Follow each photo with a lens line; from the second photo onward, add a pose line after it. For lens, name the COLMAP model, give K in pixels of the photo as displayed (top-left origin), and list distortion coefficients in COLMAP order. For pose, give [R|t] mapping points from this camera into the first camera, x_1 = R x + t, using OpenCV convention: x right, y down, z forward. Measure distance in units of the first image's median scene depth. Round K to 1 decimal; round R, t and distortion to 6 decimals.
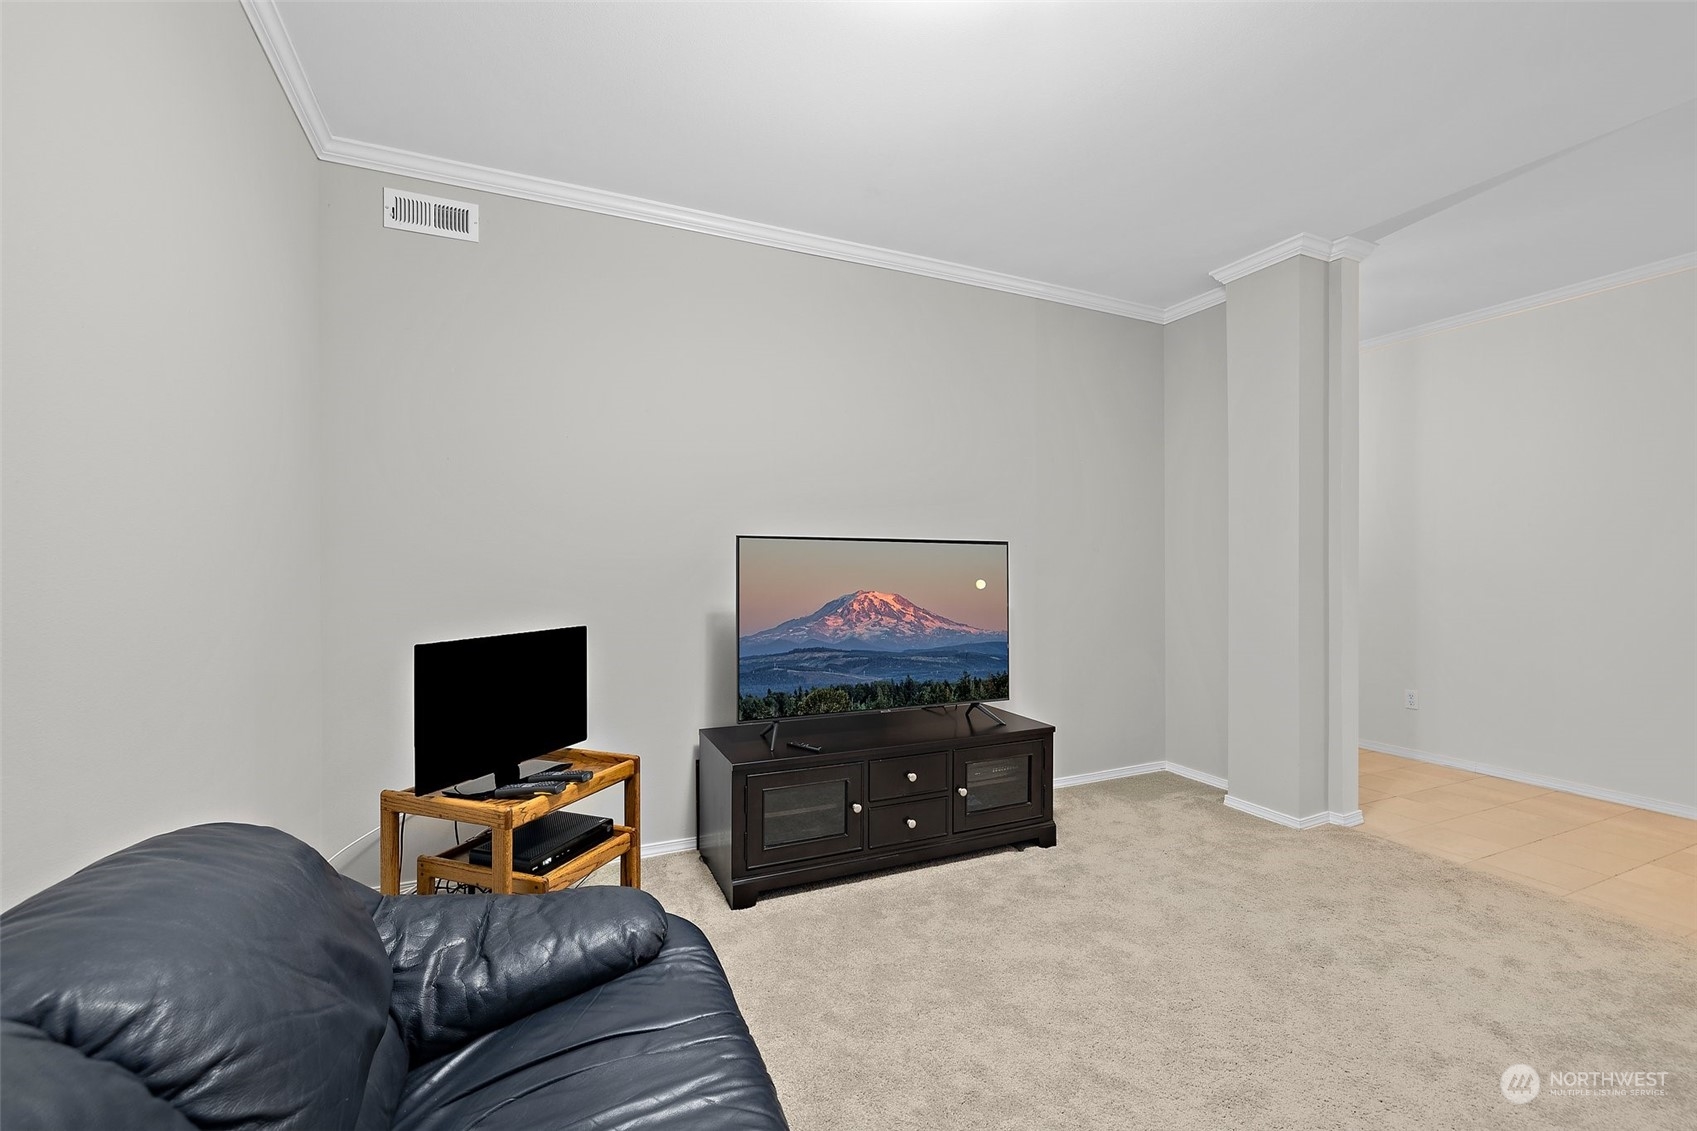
lens RADIAL K [[717.3, 0, 849.1], [0, 717.3, 559.6], [0, 0, 1]] dist [-0.000776, -0.000297]
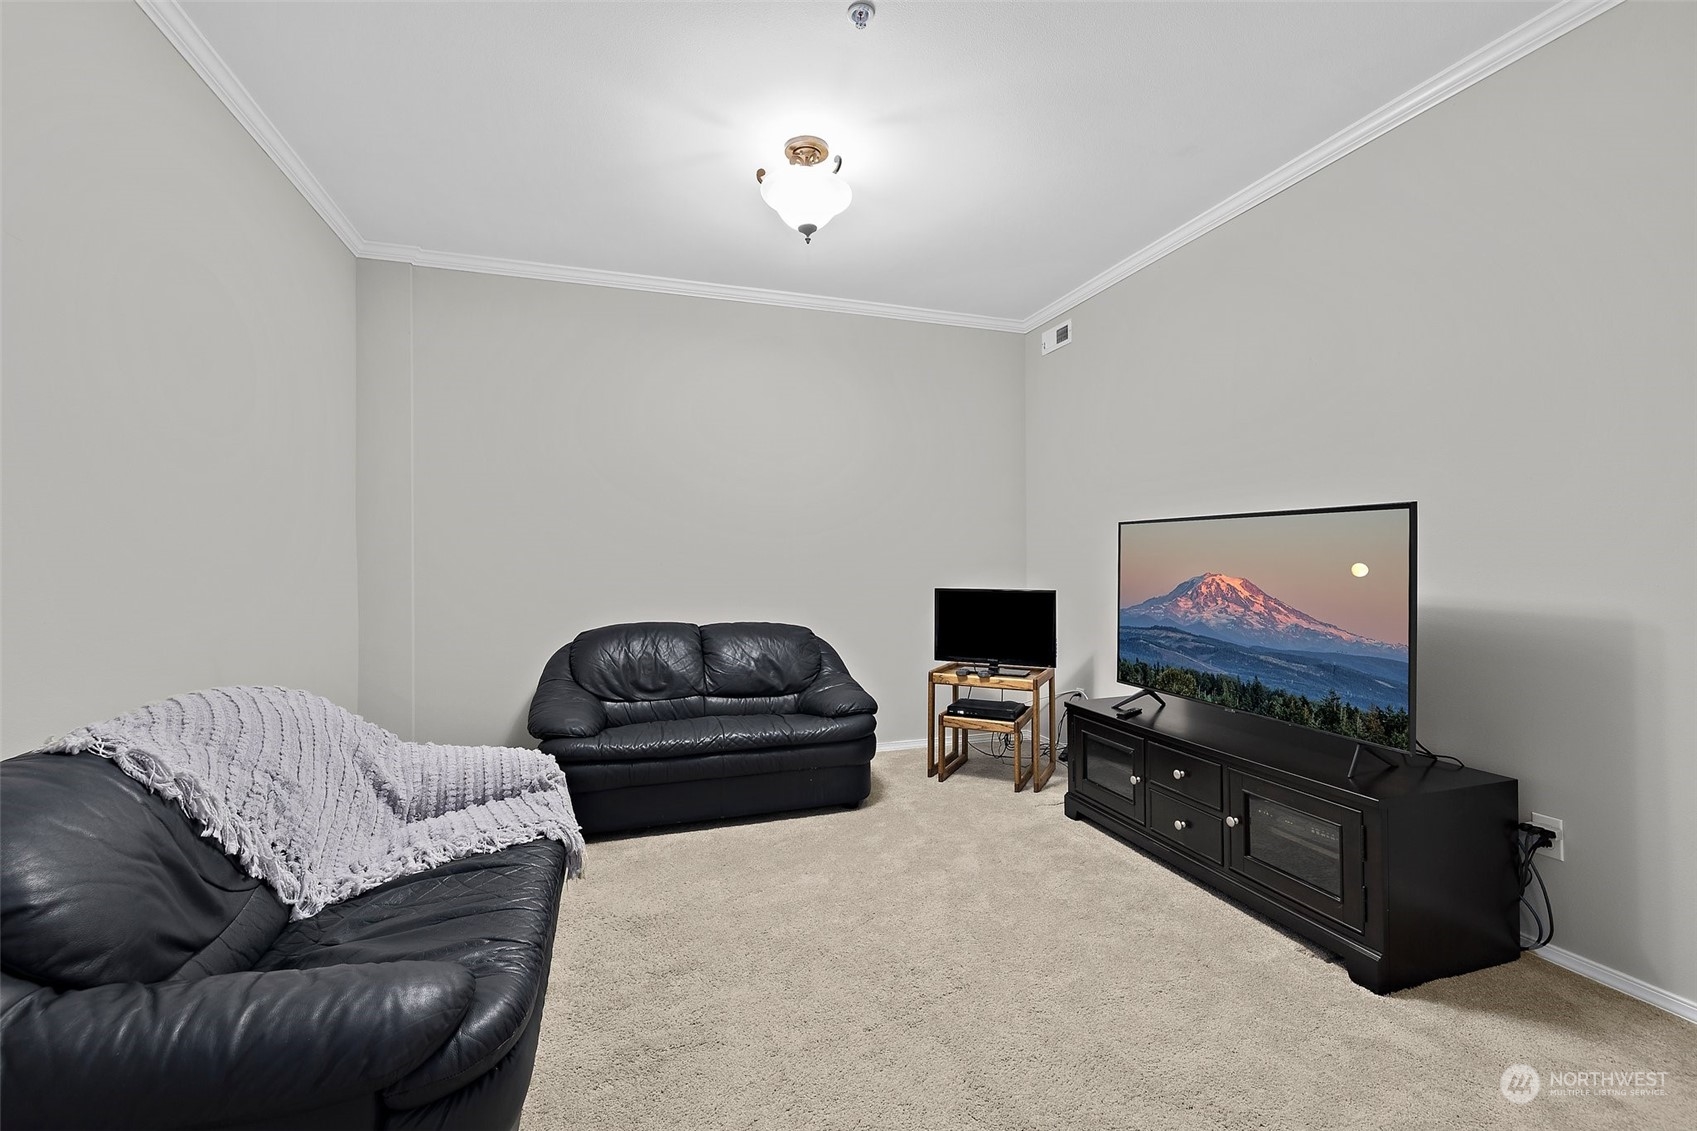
lens RADIAL K [[717.3, 0, 849.1], [0, 717.3, 559.6], [0, 0, 1]] dist [-0.000776, -0.000297]
pose [[-0.123795, -0.000585, -0.992308, 0.981583], [0.006529, 0.999978, -0.001404, 0.024047], [0.992286, -0.006652, -0.123789, 0.646275]]
